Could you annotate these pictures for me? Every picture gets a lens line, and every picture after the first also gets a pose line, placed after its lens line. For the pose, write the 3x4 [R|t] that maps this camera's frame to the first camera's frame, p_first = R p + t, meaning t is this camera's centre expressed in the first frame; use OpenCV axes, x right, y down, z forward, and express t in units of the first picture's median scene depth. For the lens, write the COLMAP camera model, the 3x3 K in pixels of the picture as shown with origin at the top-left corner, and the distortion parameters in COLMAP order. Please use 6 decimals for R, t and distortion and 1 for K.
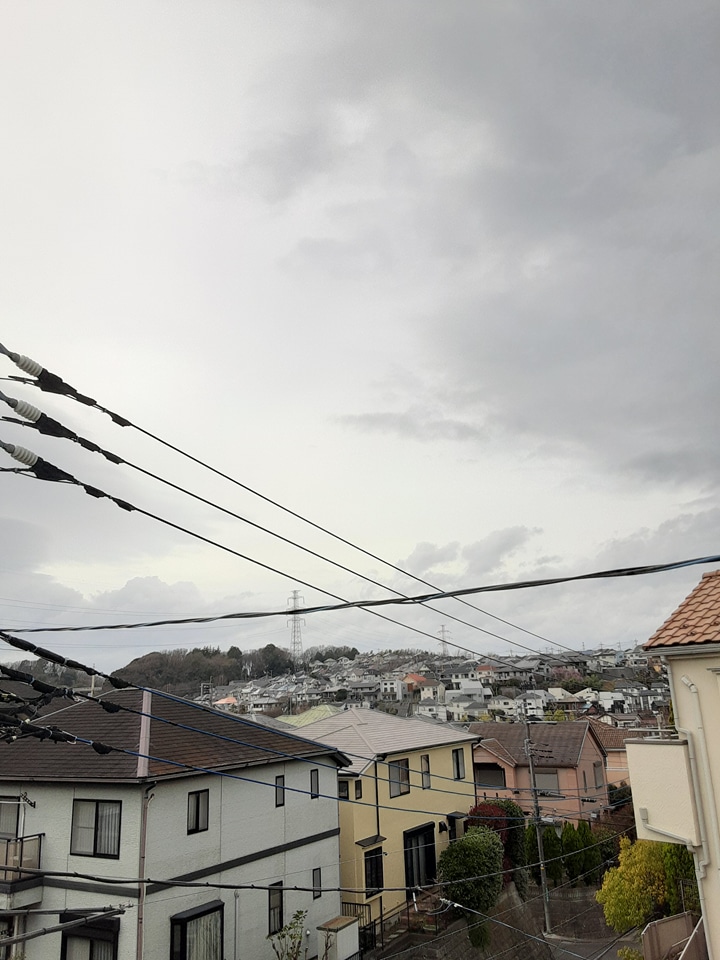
lens RADIAL K [[773.8, 0, 338.5], [0, 773.8, 482.7], [0, 0, 1]] dist [0.085356, -0.116048]
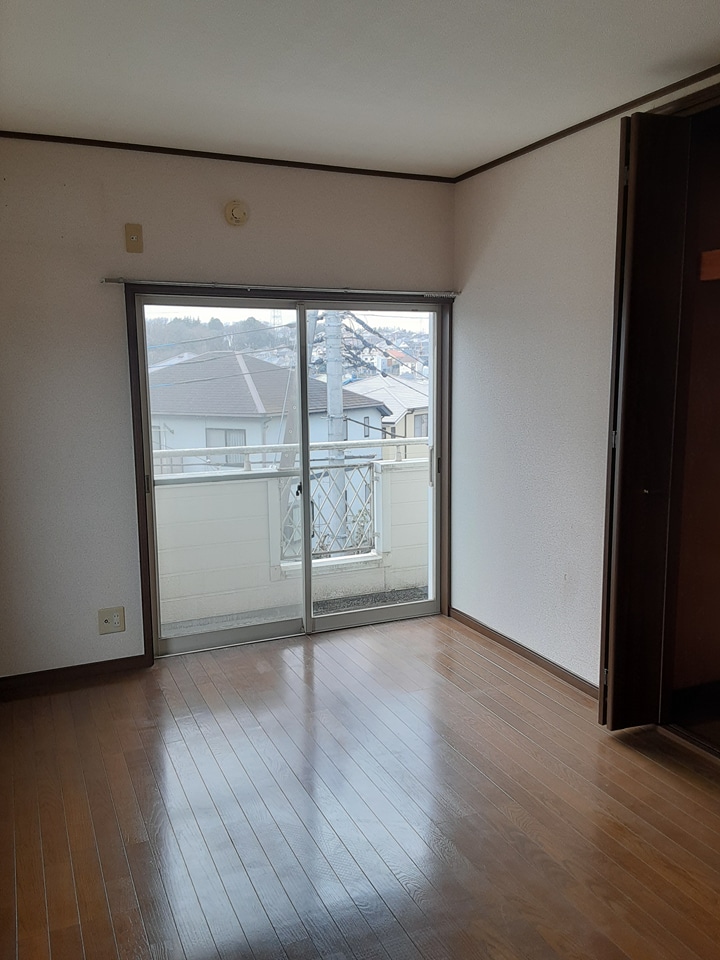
lens RADIAL K [[767.5, 0, 355.9], [0, 767.5, 476.9], [0, 0, 1]] dist [0.128432, -0.121111]
pose [[0.998294, 0.019389, 0.055069, -0.099515], [-0.039548, 0.918443, 0.393571, -0.038941], [-0.042947, -0.395077, 0.917643, -0.185734]]
